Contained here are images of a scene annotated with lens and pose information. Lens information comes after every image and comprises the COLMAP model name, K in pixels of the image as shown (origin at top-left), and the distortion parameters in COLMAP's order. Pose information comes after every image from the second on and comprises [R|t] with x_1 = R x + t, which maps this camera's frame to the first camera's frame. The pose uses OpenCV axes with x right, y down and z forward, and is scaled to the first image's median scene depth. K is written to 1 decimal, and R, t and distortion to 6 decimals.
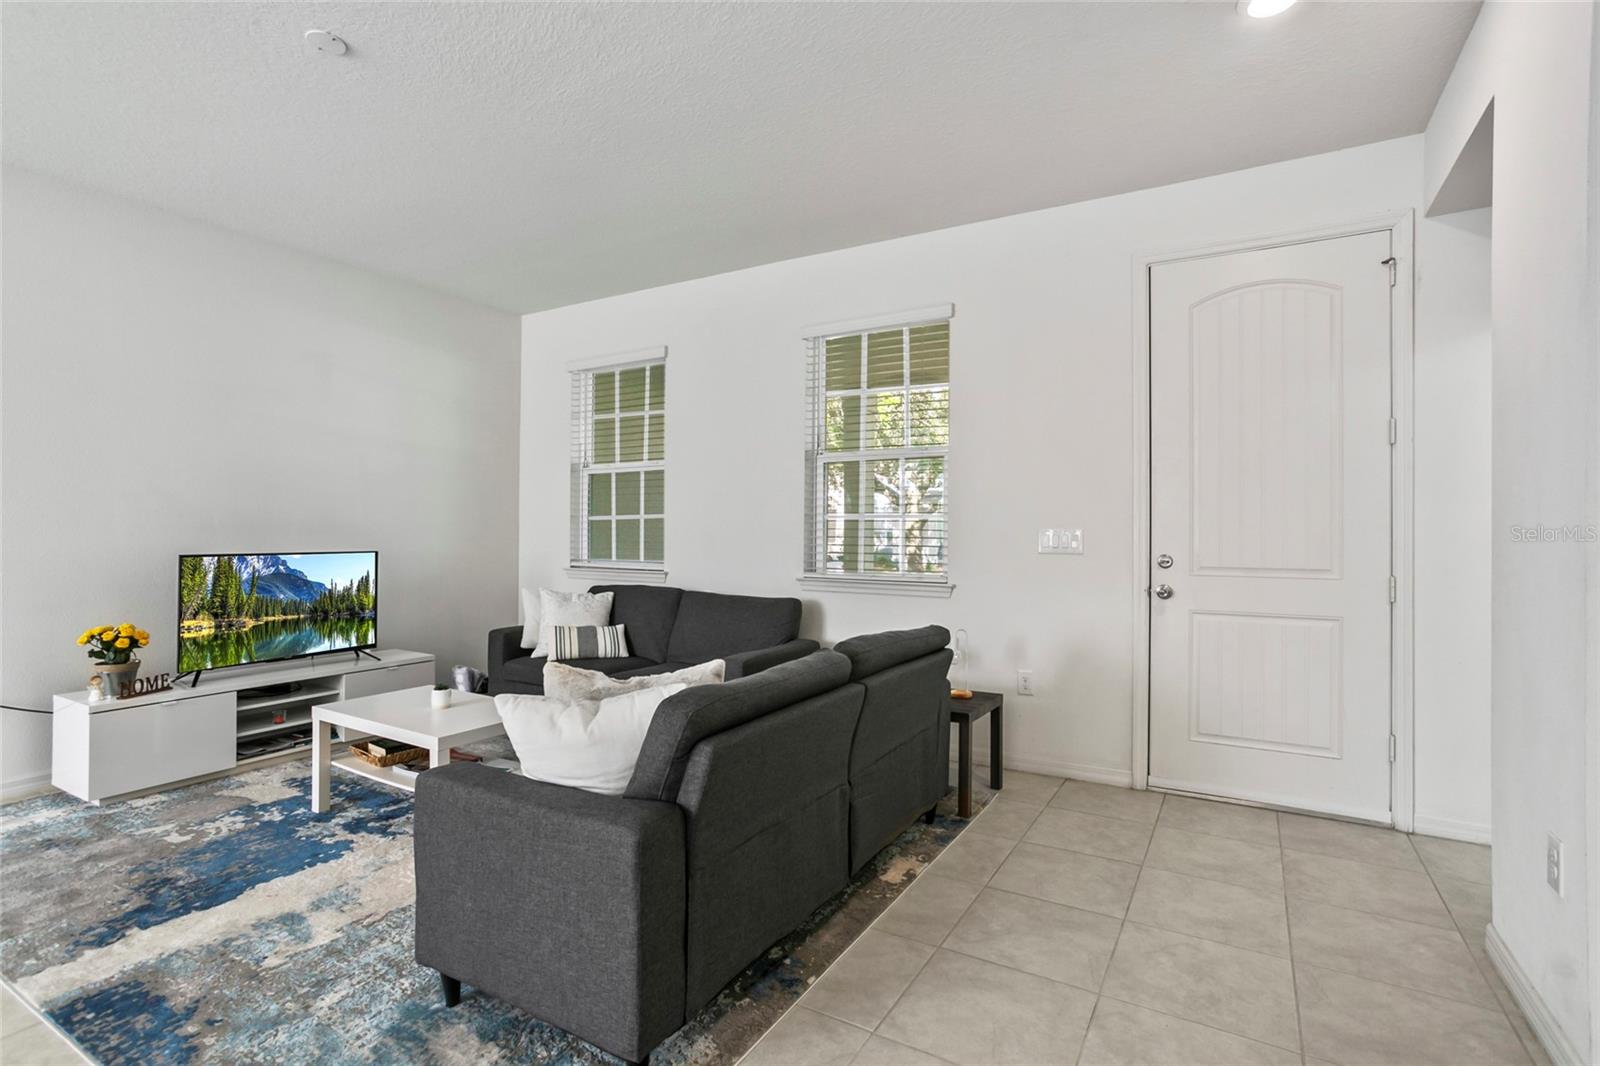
lens RADIAL K [[761.2, 0, 833.4], [0, 761.2, 541.3], [0, 0, 1]] dist [-0.015884, 0.009874]
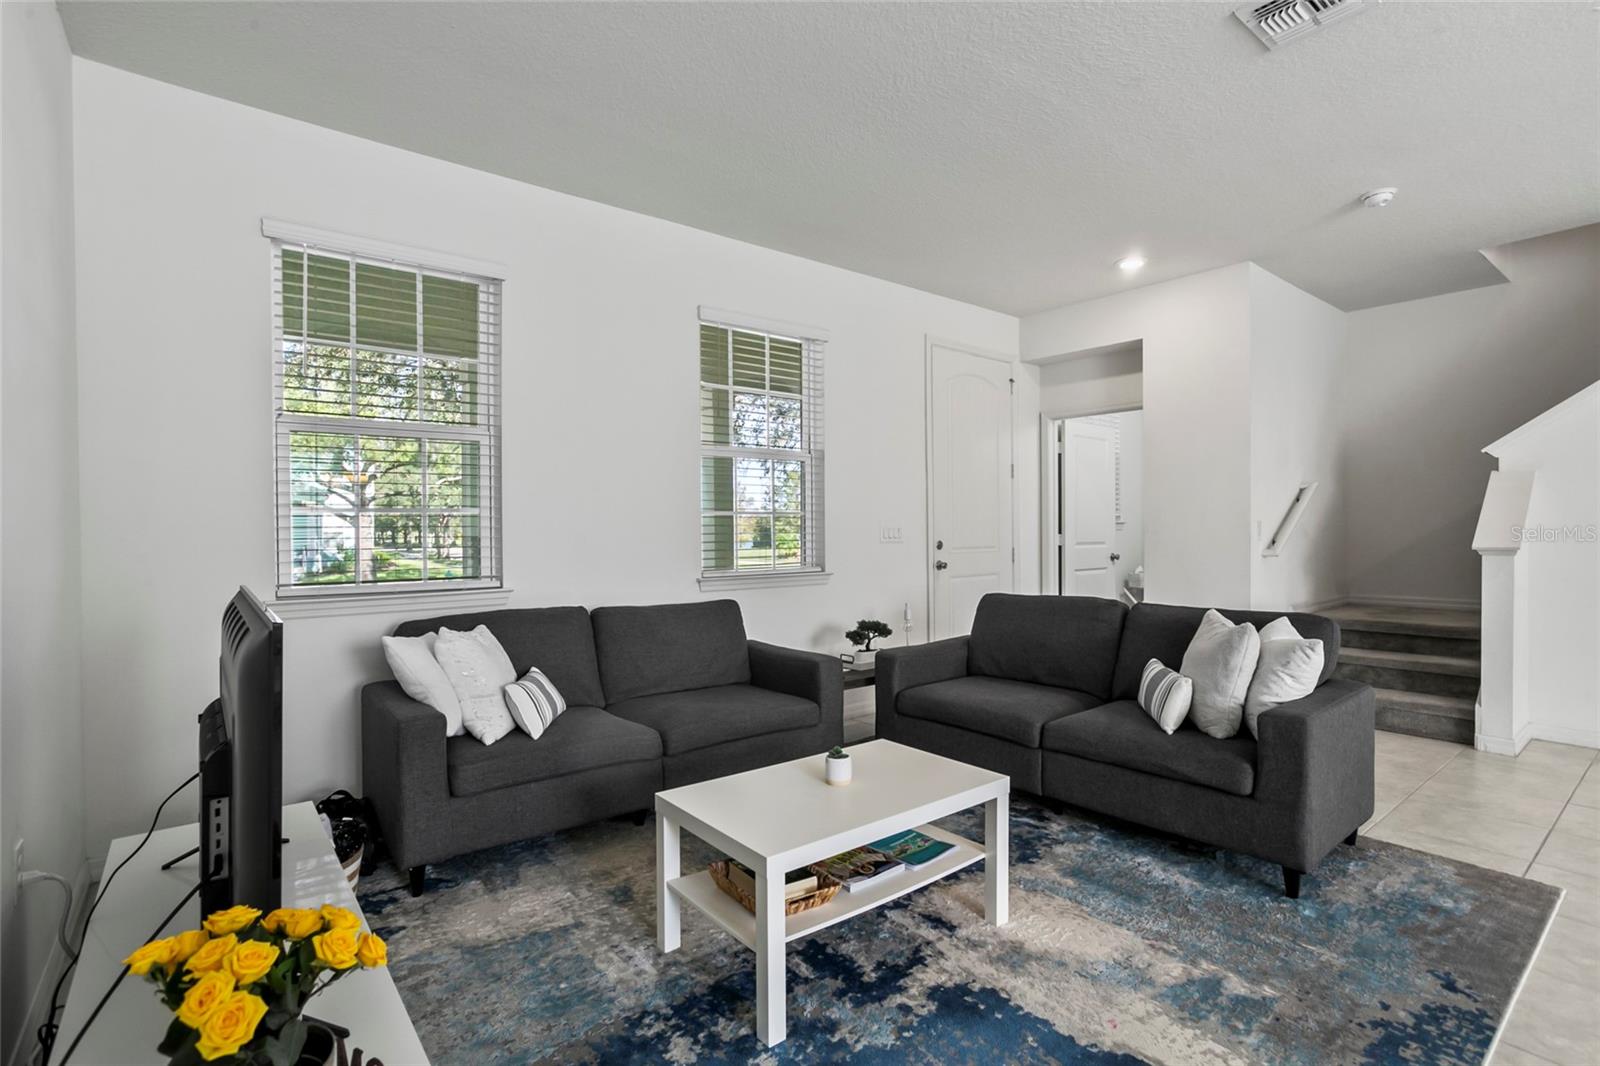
lens RADIAL K [[761.2, 0, 789.7], [0, 761.2, 528.5], [0, 0, 1]] dist [-0.015884, 0.009874]
pose [[0.369987, -0.013955, 0.928932, -1.154502], [0.017542, 0.999814, 0.008033, -0.023774], [-0.928871, 0.013324, 0.370163, 0.755833]]
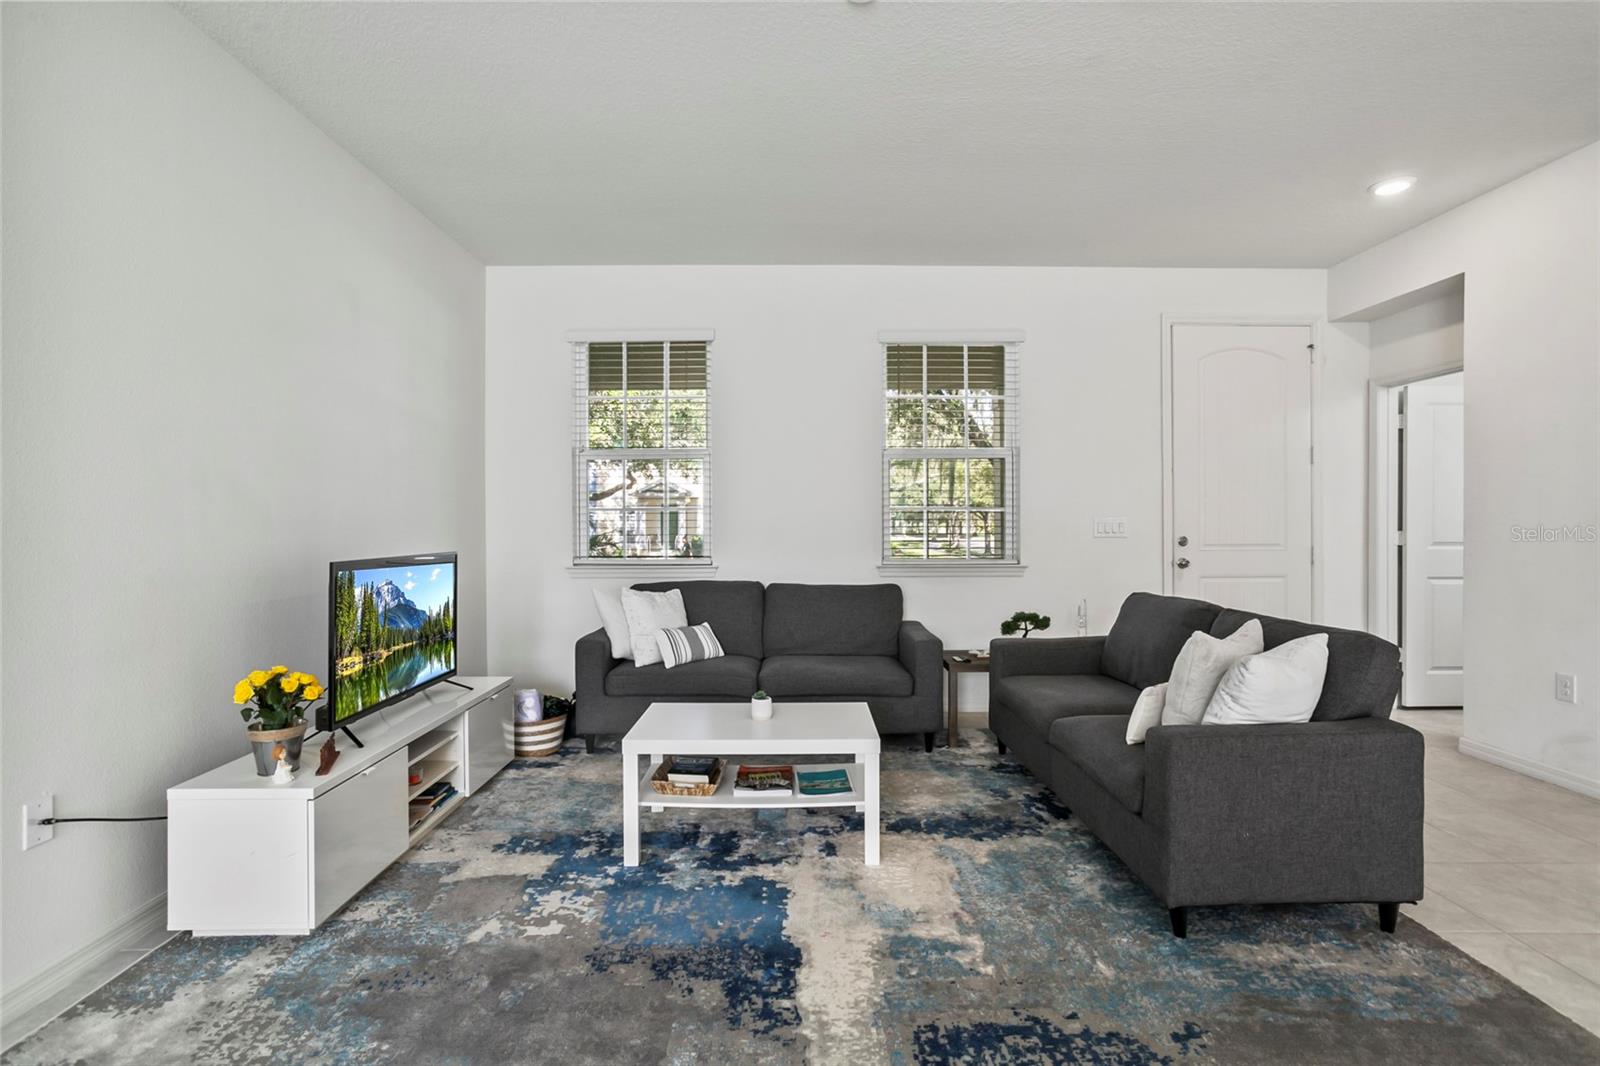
lens RADIAL K [[761.2, 0, 805.6], [0, 761.2, 521.5], [0, 0, 1]] dist [-0.015884, 0.009874]
pose [[0.860878, -0.012423, 0.508659, -0.909294], [0.016400, 0.999860, -0.003336, -0.016282], [-0.508547, 0.011214, 0.860961, 0.169830]]
